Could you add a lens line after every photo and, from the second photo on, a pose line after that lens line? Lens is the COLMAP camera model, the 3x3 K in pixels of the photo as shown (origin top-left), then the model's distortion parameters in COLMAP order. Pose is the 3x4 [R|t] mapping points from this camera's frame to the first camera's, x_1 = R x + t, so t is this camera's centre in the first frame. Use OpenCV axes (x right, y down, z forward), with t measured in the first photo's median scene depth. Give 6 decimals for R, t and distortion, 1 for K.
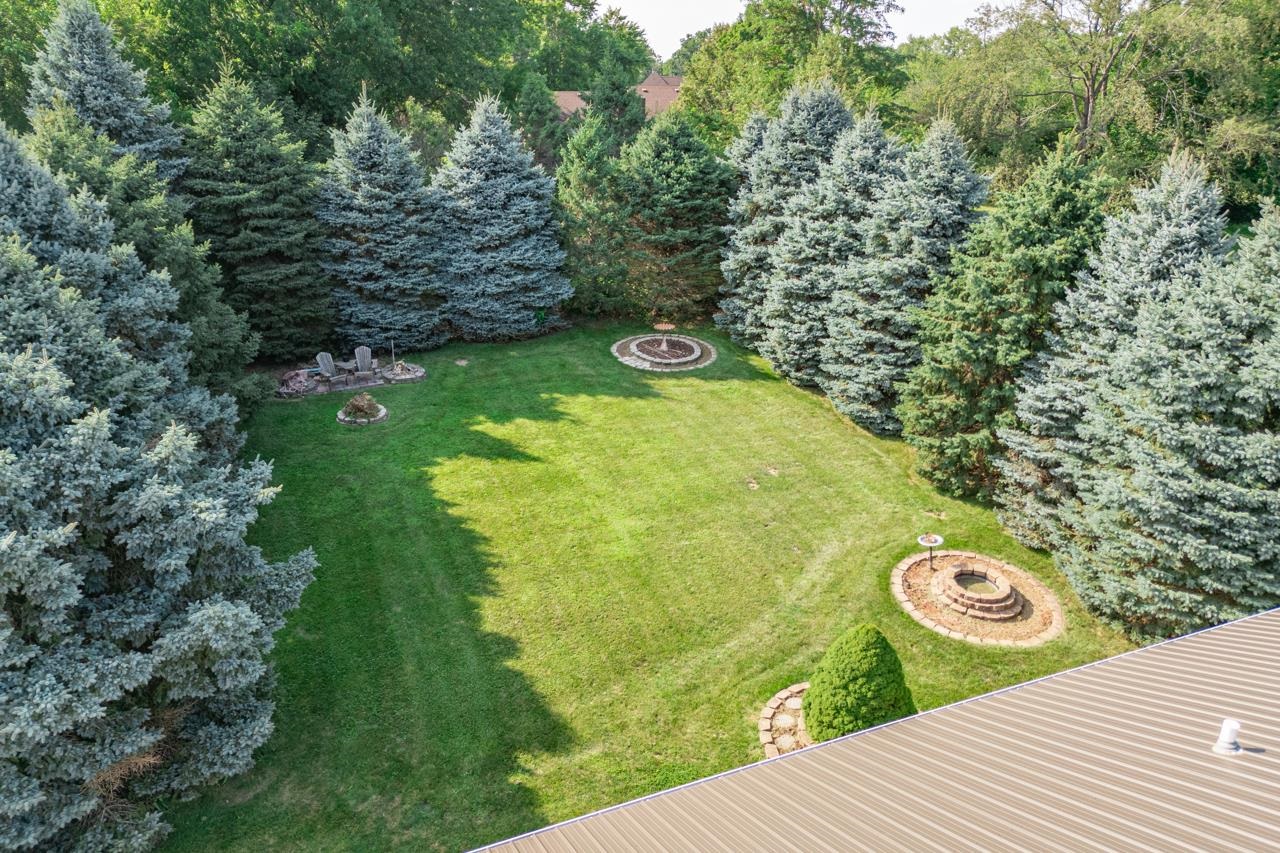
lens RADIAL K [[884.8, 0, 645.8], [0, 884.8, 424.9], [0, 0, 1]] dist [0.068020, -0.081936]
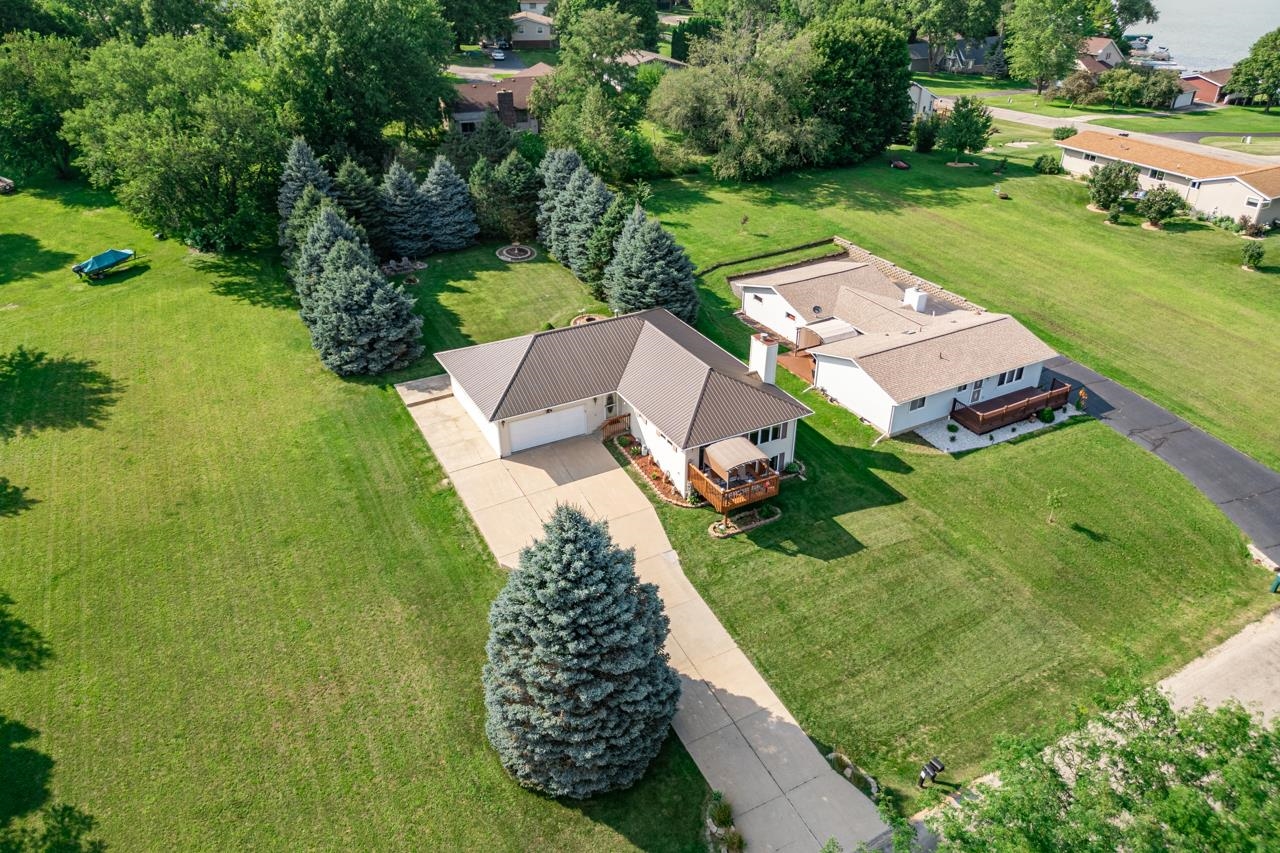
lens RADIAL K [[884.8, 0, 645.8], [0, 884.8, 424.9], [0, 0, 1]] dist [0.068020, -0.081936]
pose [[0.994863, -0.053378, 0.086016, 0.159708], [0.038824, 0.985900, 0.162769, 0.005487], [-0.093491, -0.158593, 0.982908, -1.827327]]
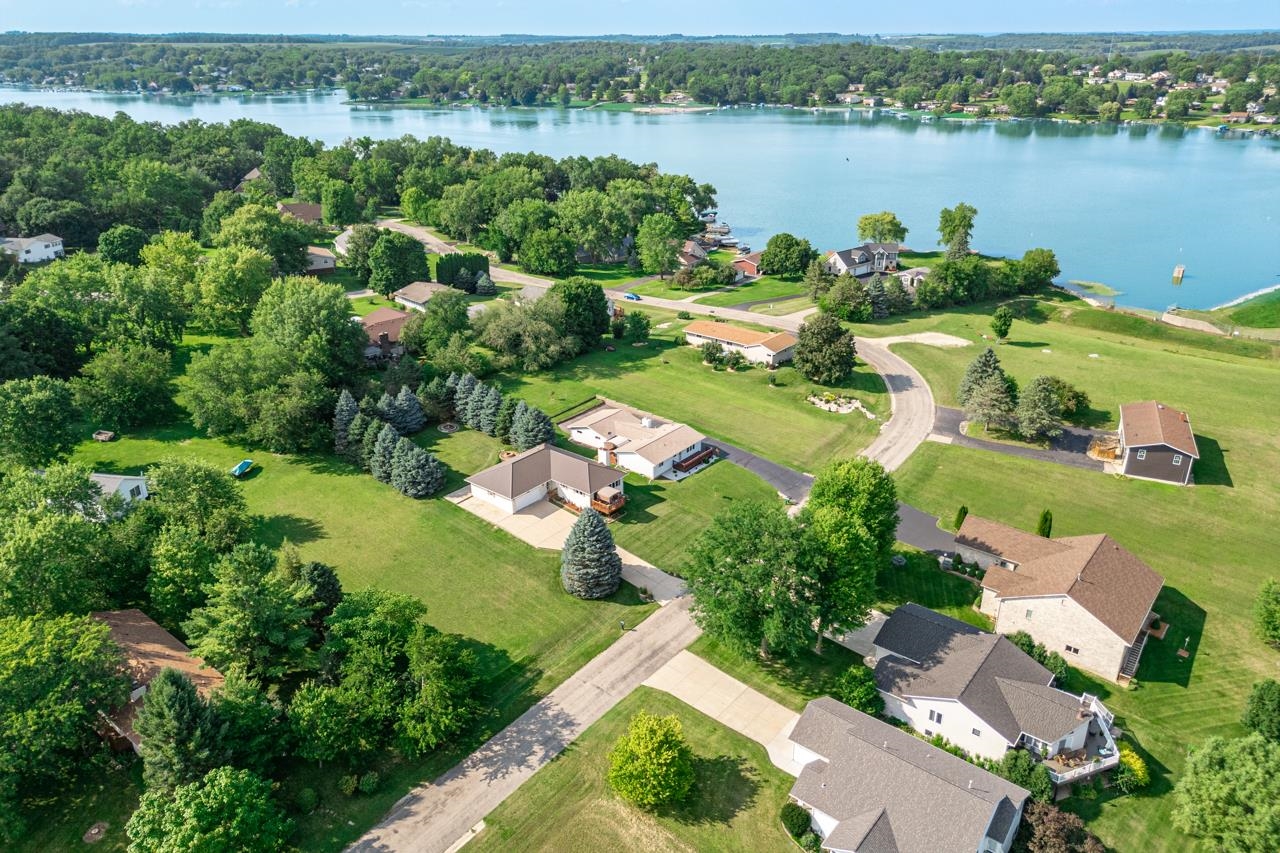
lens RADIAL K [[884.8, 0, 645.8], [0, 884.8, 424.9], [0, 0, 1]] dist [0.068020, -0.081936]
pose [[0.876117, -0.193285, 0.441657, -1.338828], [0.173726, 0.981140, 0.084760, -0.362233], [-0.449710, 0.002467, 0.893171, -4.416960]]
